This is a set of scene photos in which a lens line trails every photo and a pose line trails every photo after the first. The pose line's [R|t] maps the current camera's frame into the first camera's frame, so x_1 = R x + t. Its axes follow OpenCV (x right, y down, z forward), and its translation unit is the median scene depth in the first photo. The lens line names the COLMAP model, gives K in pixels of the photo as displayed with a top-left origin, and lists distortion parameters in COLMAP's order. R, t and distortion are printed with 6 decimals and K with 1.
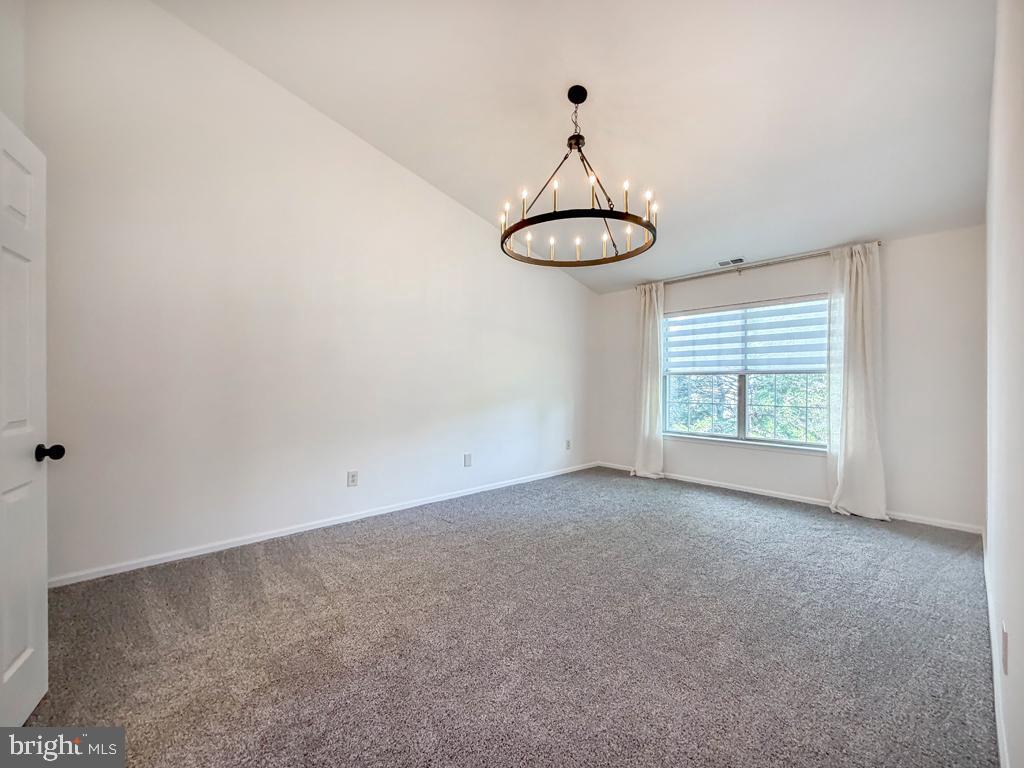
lens RADIAL K [[416.6, 0, 505.1], [0, 416.6, 385.5], [0, 0, 1]] dist [-0.002150, 0.000878]
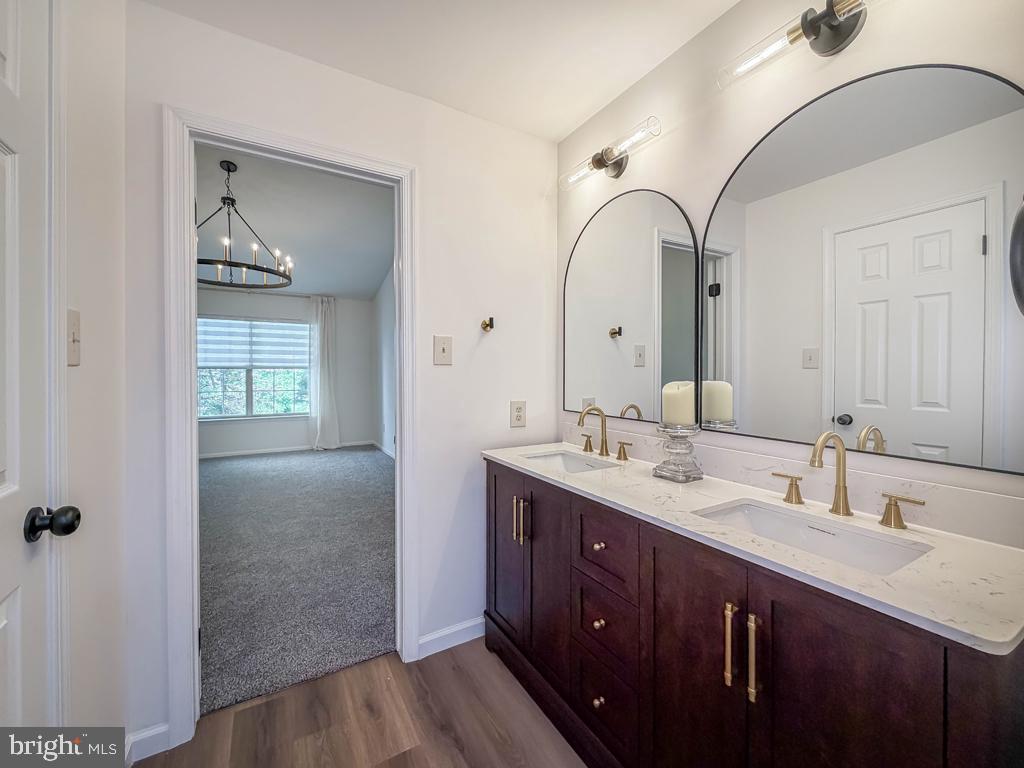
lens RADIAL K [[416.6, 0, 517.6], [0, 416.6, 371.5], [0, 0, 1]] dist [-0.002150, 0.000878]
pose [[0.184510, -0.003635, 0.982824, -0.636468], [0.010142, 0.999947, 0.001794, -0.012049], [-0.982778, 0.009636, 0.184537, -0.115832]]
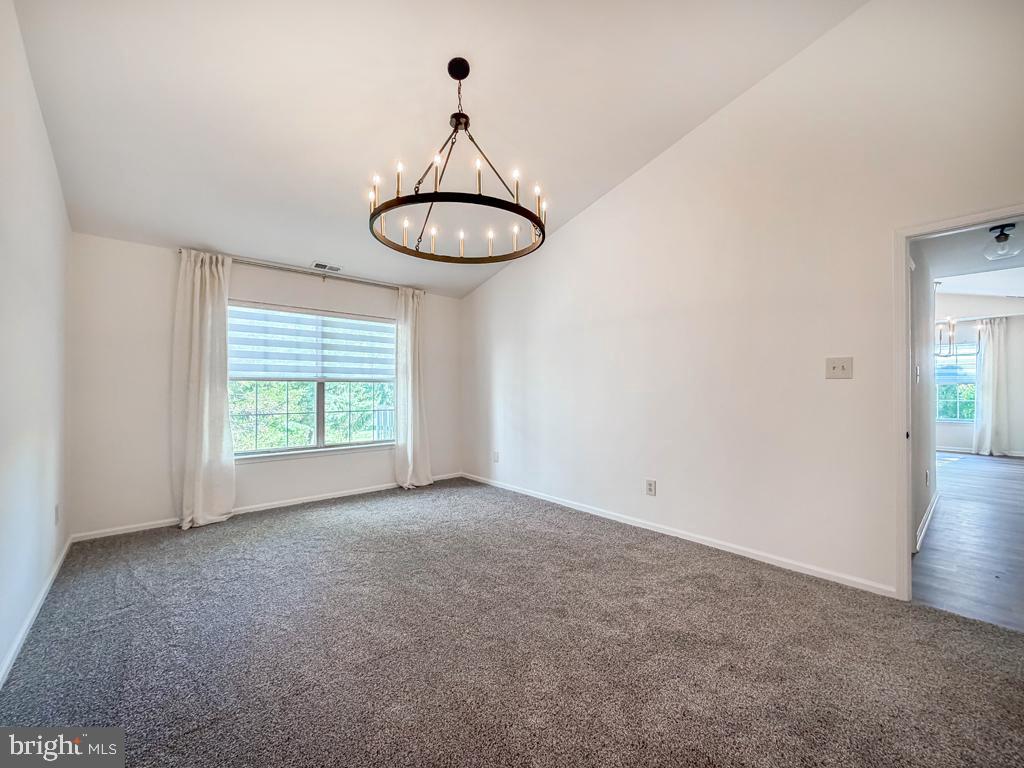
lens RADIAL K [[416.6, 0, 526.6], [0, 416.6, 389.4], [0, 0, 1]] dist [-0.002150, 0.000878]
pose [[-0.021651, -0.001765, 0.999764, -0.454913], [0.006377, 0.999978, 0.001903, -0.007675], [-0.999745, 0.006417, -0.021640, 0.561213]]
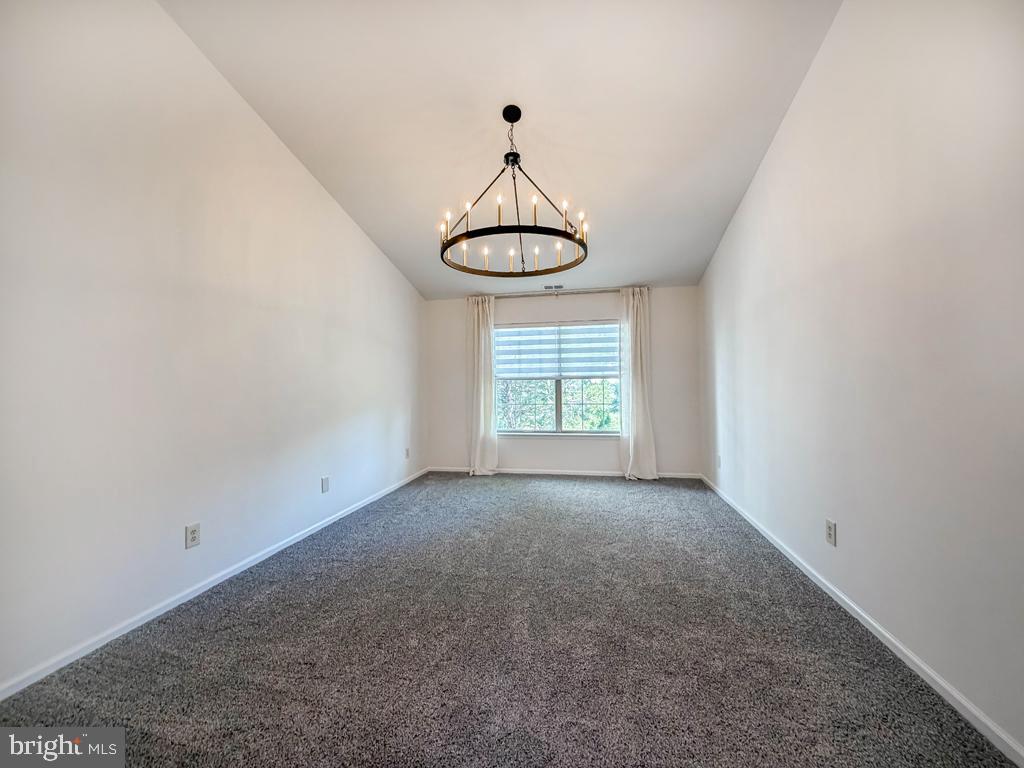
lens RADIAL K [[416.6, 0, 507.7], [0, 416.6, 384.3], [0, 0, 1]] dist [-0.002150, 0.000878]
pose [[0.800795, -0.013473, 0.598788, -0.299329], [0.020057, 0.999789, -0.004329, -0.010105], [-0.598603, 0.015477, 0.800896, 0.113636]]
